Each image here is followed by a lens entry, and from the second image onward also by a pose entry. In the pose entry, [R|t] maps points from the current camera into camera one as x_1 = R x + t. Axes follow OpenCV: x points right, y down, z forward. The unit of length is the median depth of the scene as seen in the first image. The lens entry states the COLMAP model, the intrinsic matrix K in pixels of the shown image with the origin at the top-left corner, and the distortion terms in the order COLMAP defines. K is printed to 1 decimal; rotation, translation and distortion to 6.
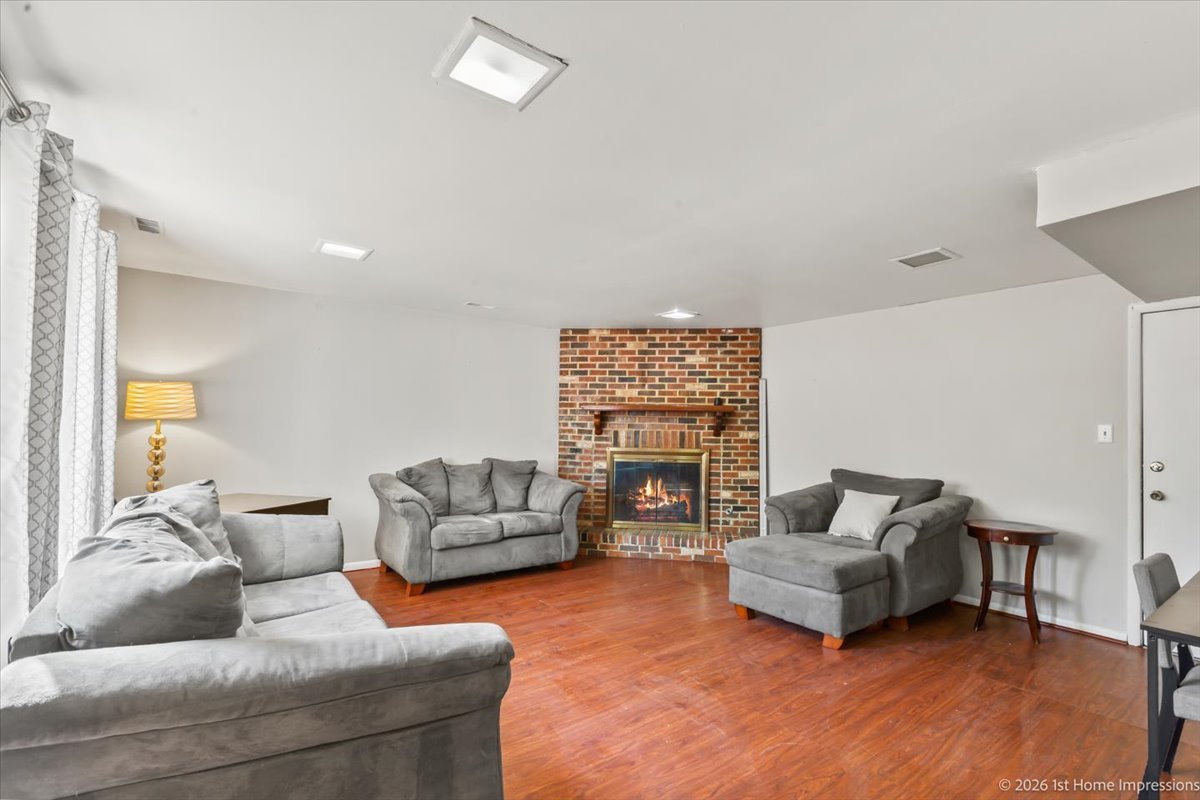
lens RADIAL K [[554.9, 0, 600.5], [0, 554.9, 426.5], [0, 0, 1]] dist [0.000046, -0.000031]
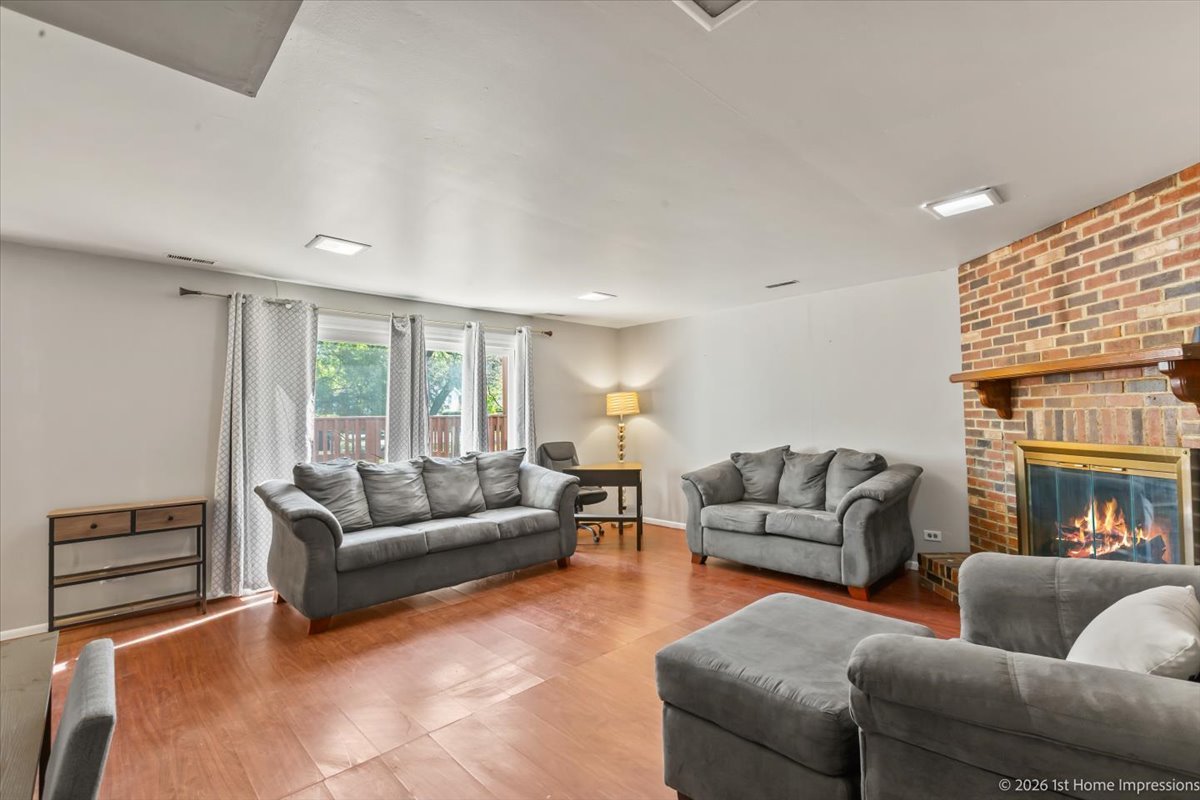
lens RADIAL K [[531.6, 0, 600.4], [0, 531.6, 412.6], [0, 0, 1]] dist [0.000940, 0.000235]
pose [[0.136464, -0.028415, -0.990238, 0.528064], [0.020836, 0.999450, -0.025808, 0.013786], [0.990426, -0.017111, 0.136980, 0.477576]]
